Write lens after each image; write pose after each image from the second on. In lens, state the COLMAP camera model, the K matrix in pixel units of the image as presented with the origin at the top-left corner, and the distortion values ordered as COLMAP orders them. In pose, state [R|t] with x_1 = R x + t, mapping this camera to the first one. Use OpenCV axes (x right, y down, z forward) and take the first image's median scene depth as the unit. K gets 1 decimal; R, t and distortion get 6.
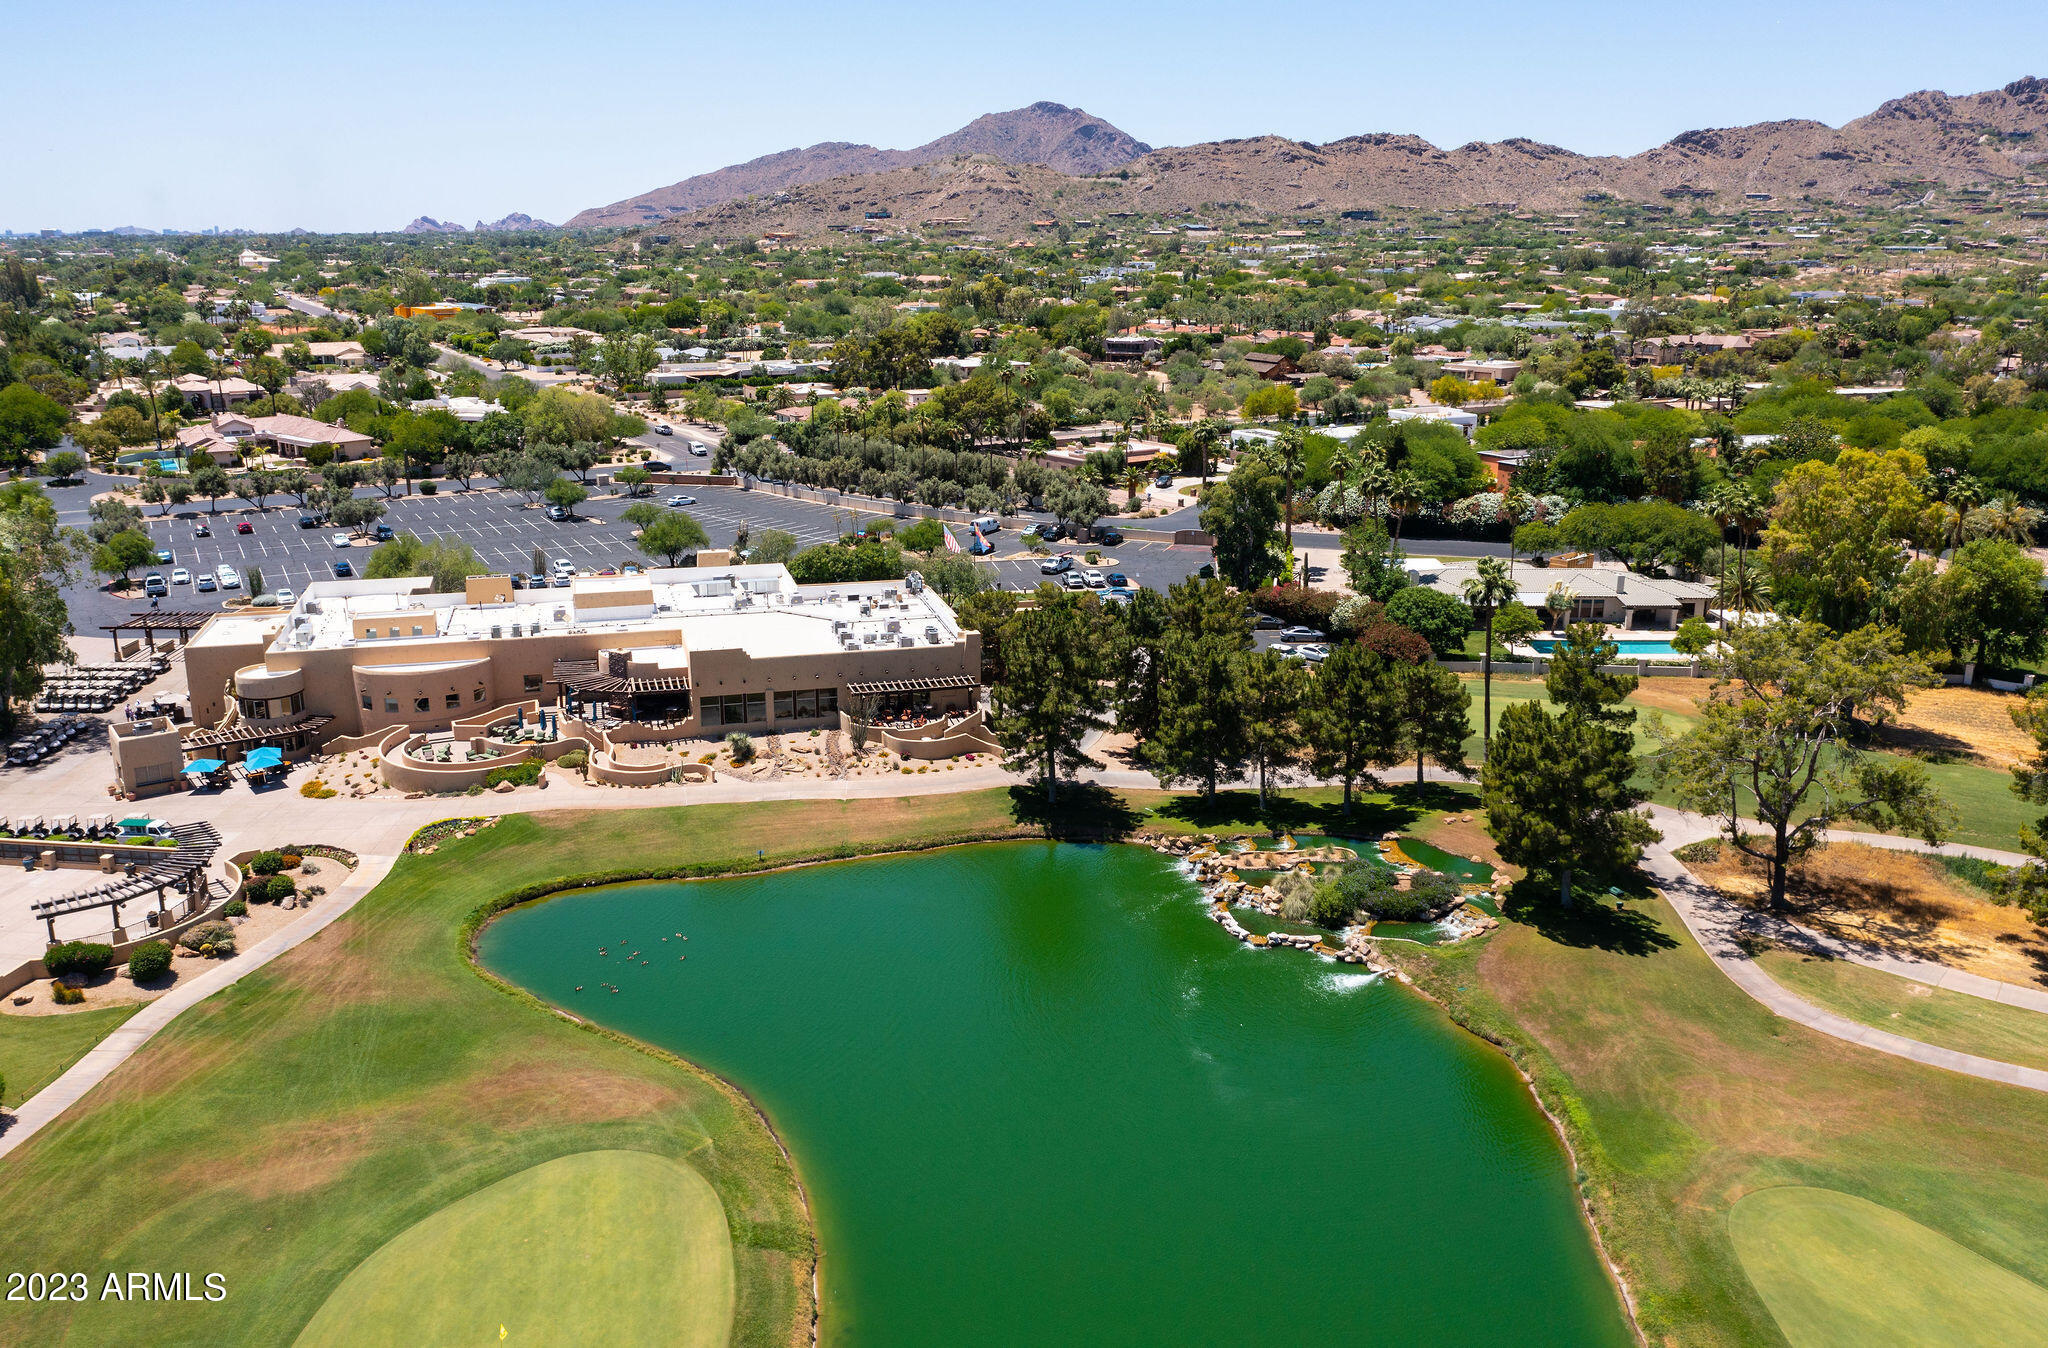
lens RADIAL K [[1599.1, 0, 1024.0], [0, 1599.1, 674.0], [0, 0, 1]] dist [-0.004871, 0.002834]
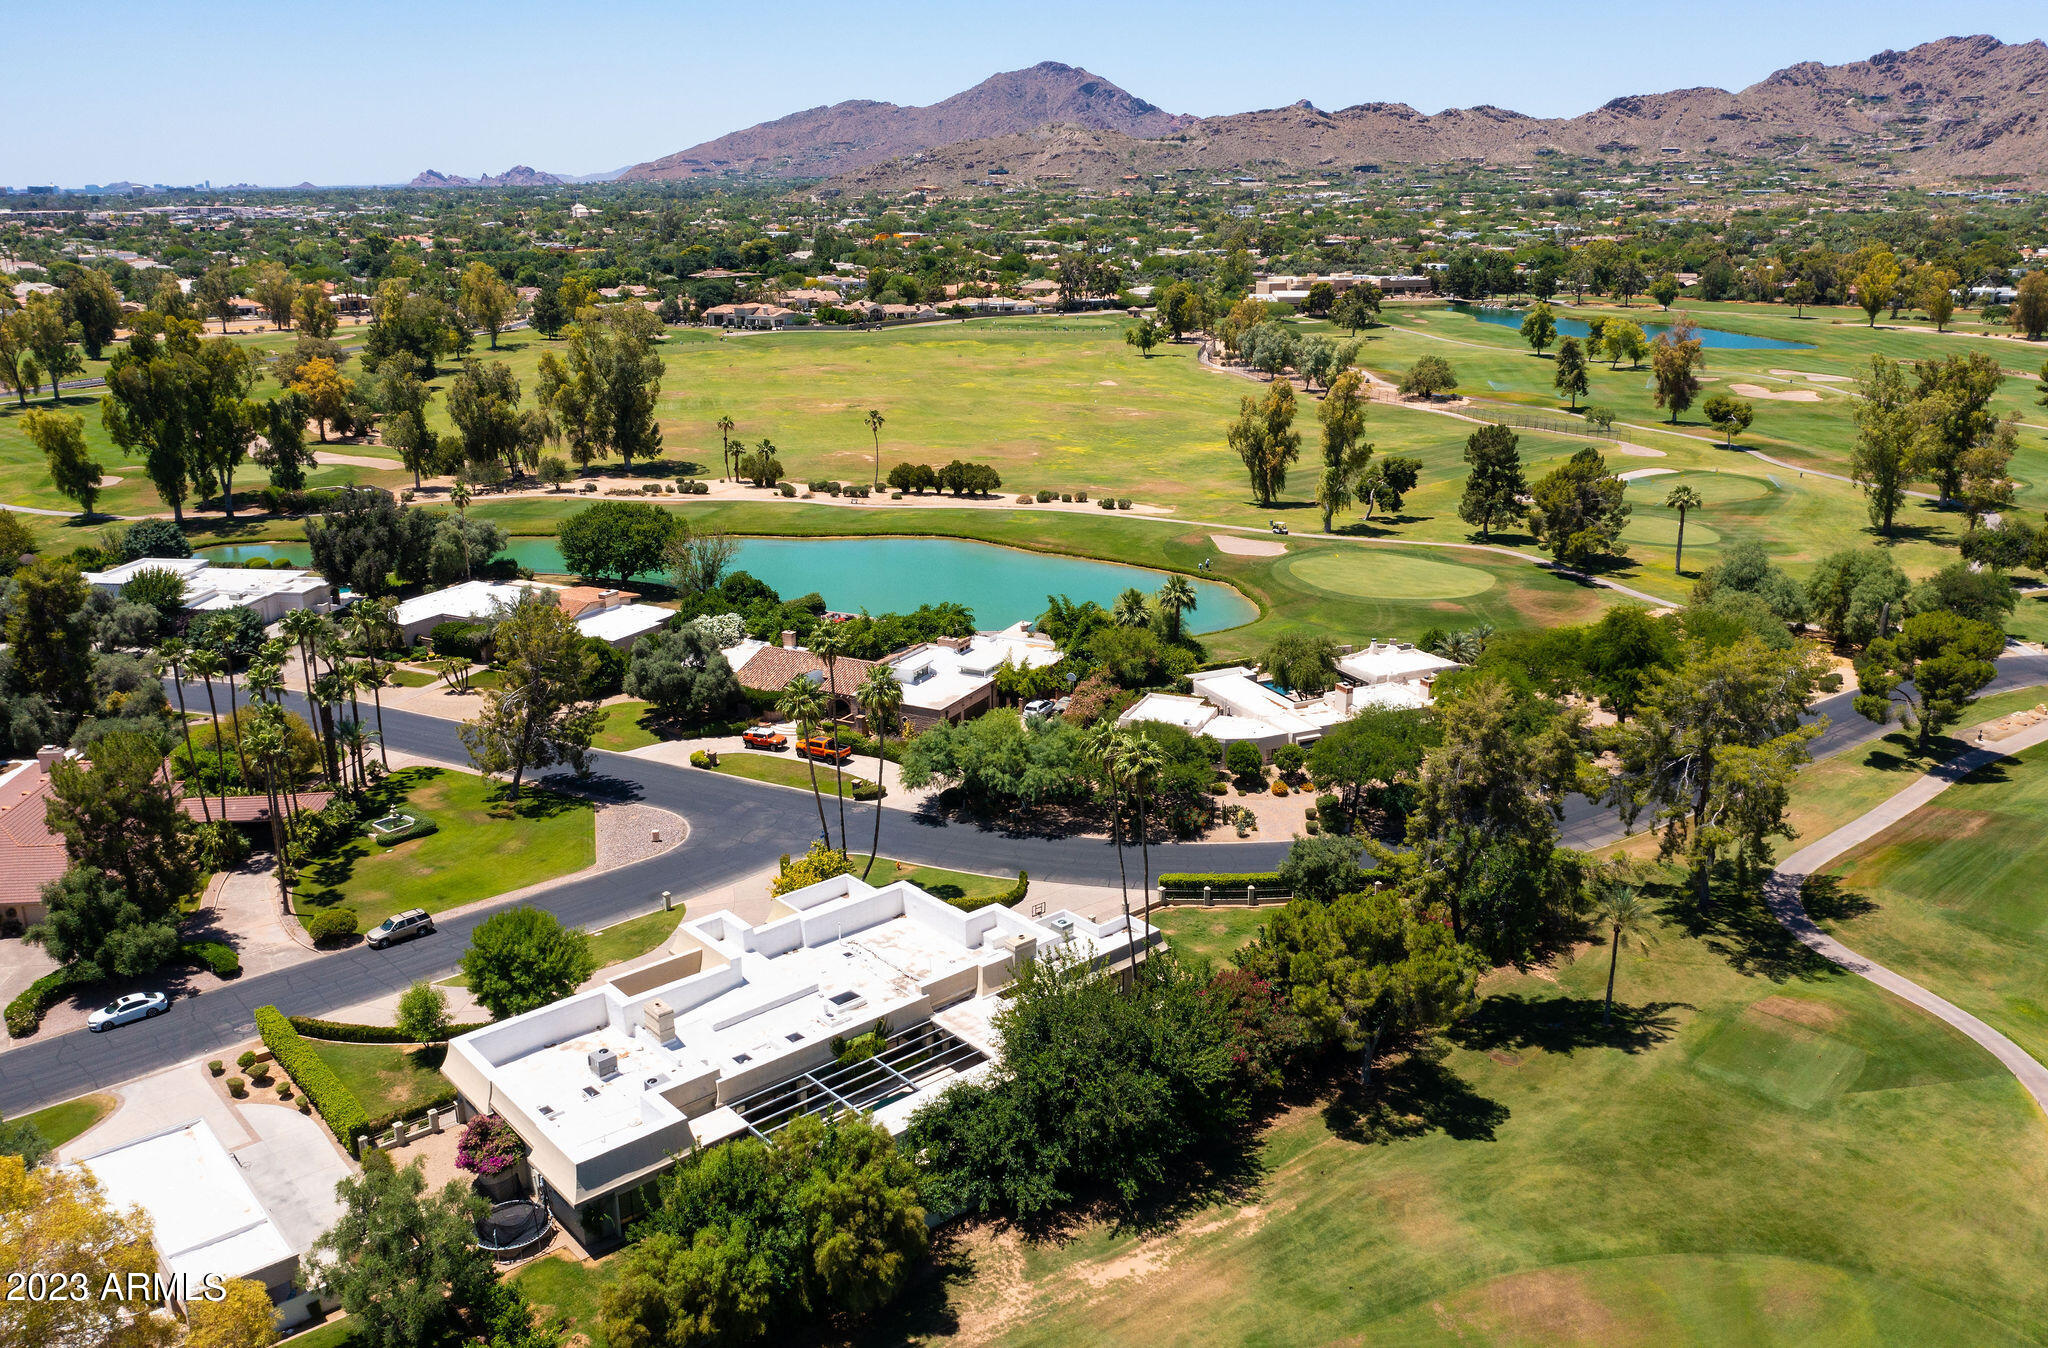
lens RADIAL K [[1599.1, 0, 1024.0], [0, 1599.1, 674.0], [0, 0, 1]] dist [-0.004871, 0.002834]
pose [[0.999481, -0.017560, 0.027017, -0.100240], [0.016713, 0.999371, 0.031278, 0.071676], [-0.027550, -0.030810, 0.999146, -0.277011]]
